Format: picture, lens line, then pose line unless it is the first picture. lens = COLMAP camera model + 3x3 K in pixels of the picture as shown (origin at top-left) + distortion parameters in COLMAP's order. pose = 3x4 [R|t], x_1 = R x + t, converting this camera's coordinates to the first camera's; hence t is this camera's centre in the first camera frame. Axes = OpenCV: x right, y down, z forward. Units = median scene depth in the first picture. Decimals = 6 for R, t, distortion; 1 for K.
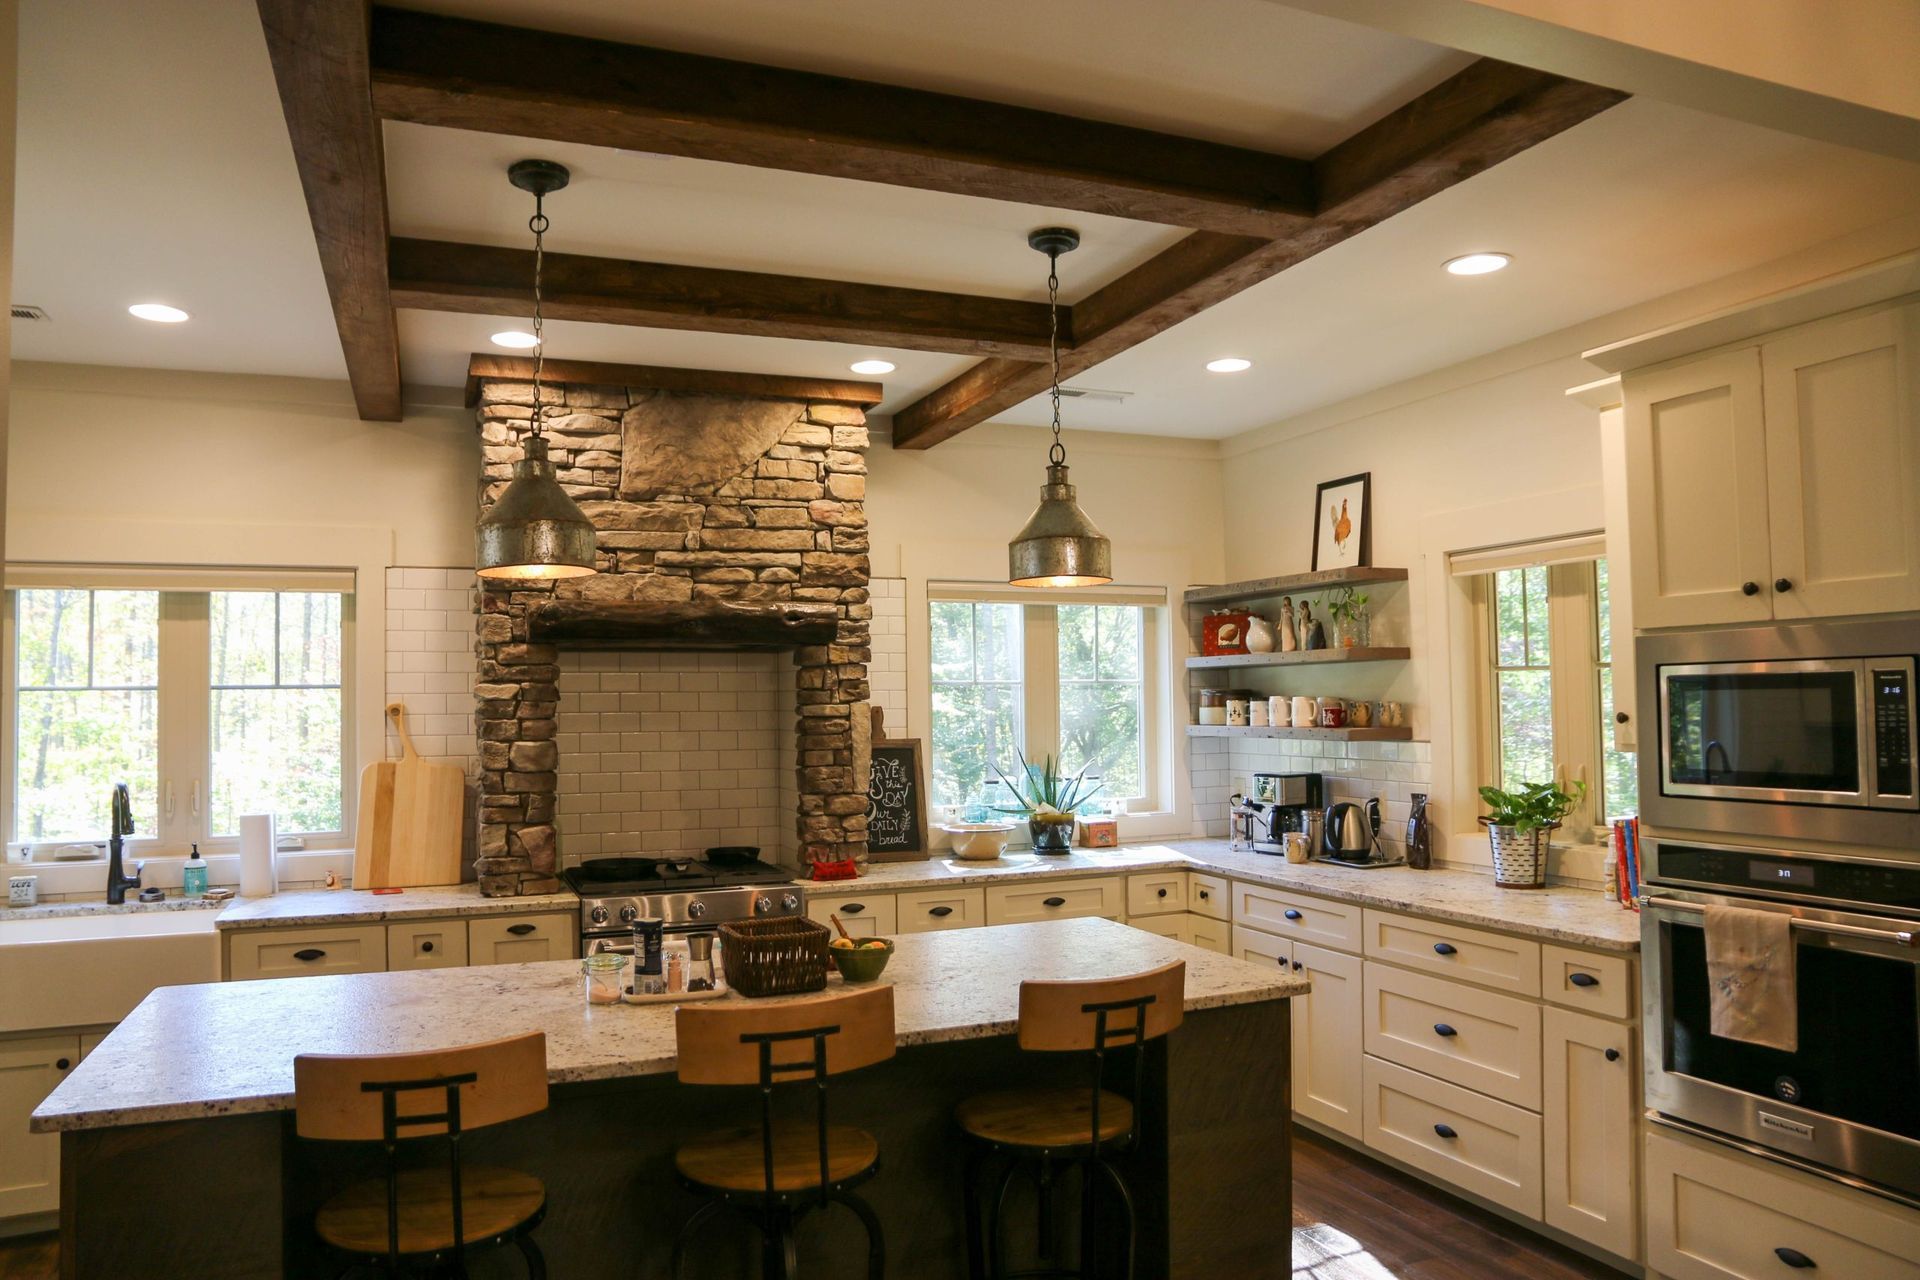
lens RADIAL K [[1328.8, 0, 969.9], [0, 1328.8, 652.7], [0, 0, 1]] dist [-0.122906, 0.075936]
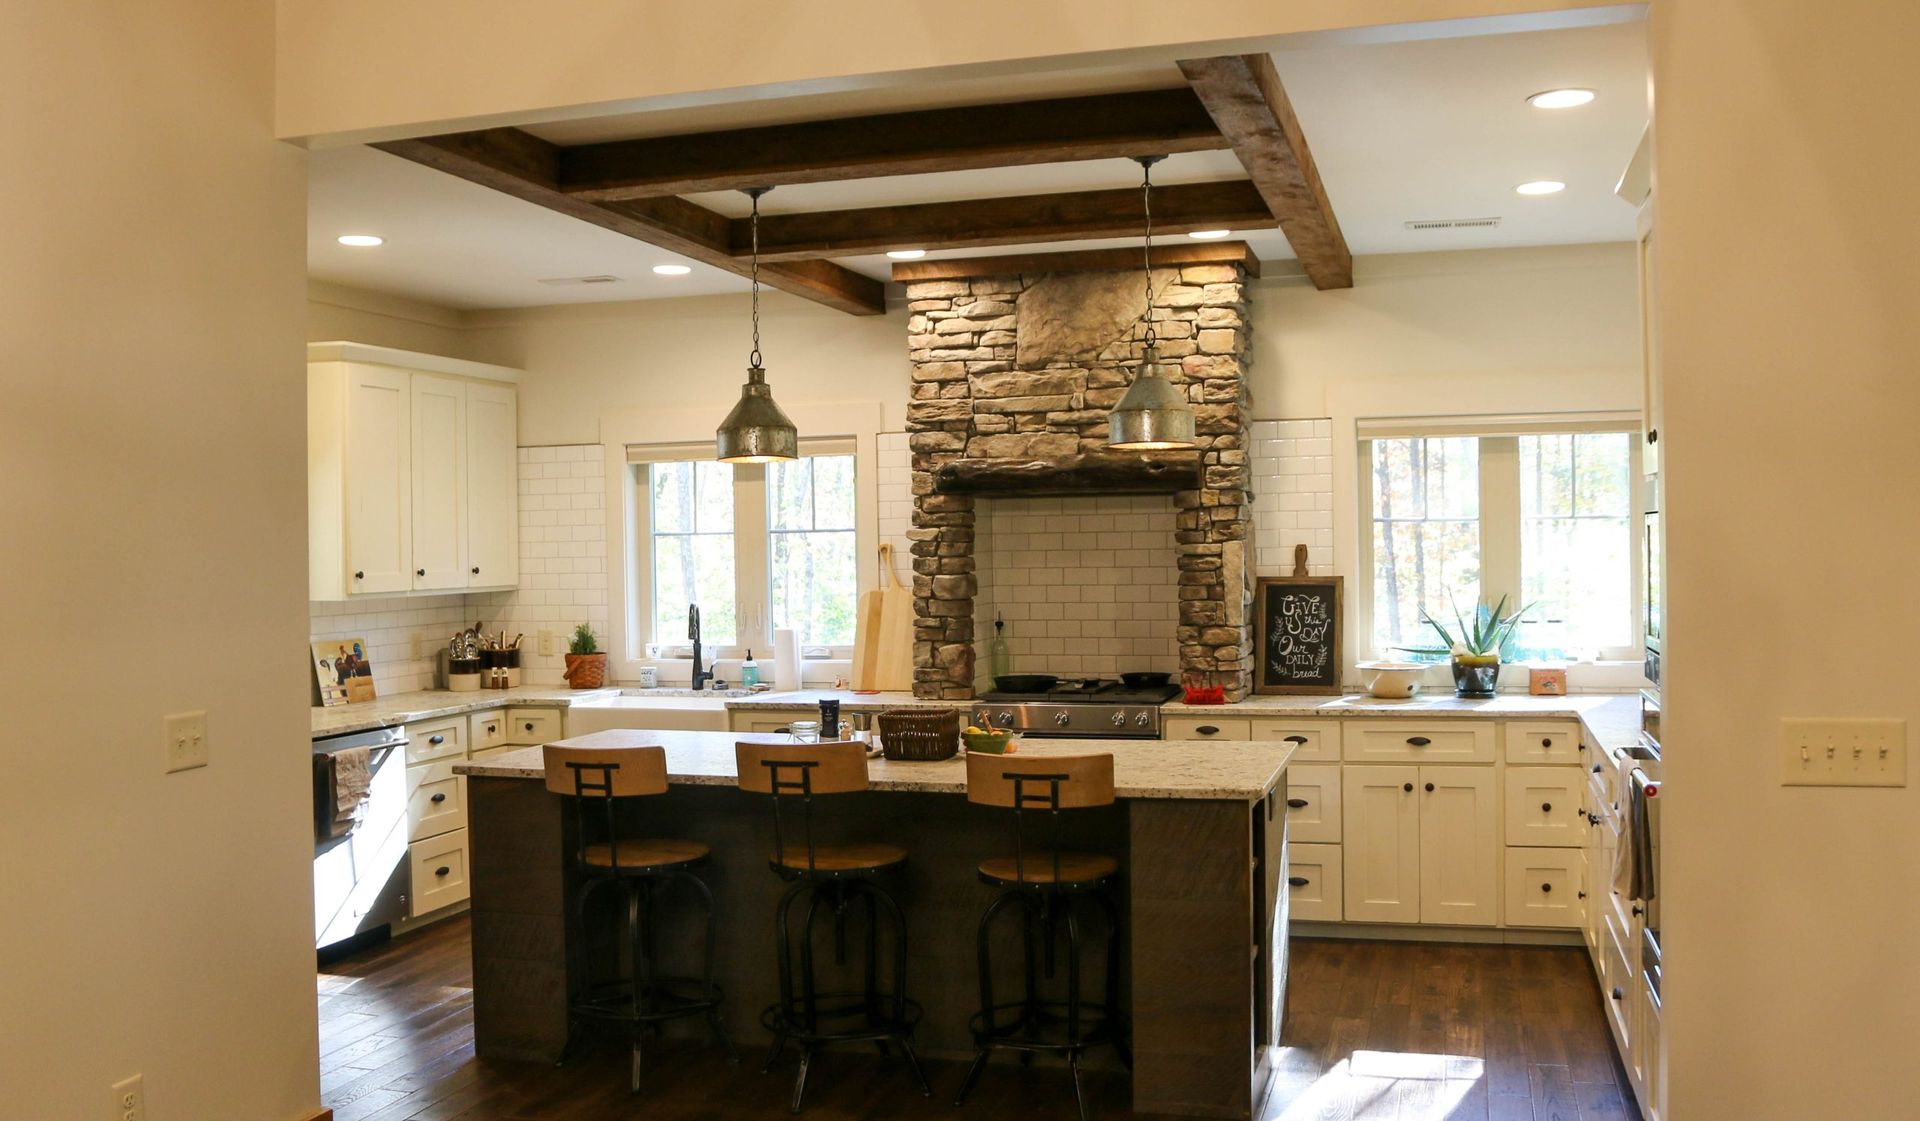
lens RADIAL K [[1670.5, 0, 961.2], [0, 1670.5, 559.4], [0, 0, 1]] dist [-0.145601, -0.003722]
pose [[0.776690, 0.007612, -0.629837, 0.633116], [0.028440, 0.998483, 0.047139, -0.019356], [0.629241, -0.054525, 0.775296, -0.194371]]
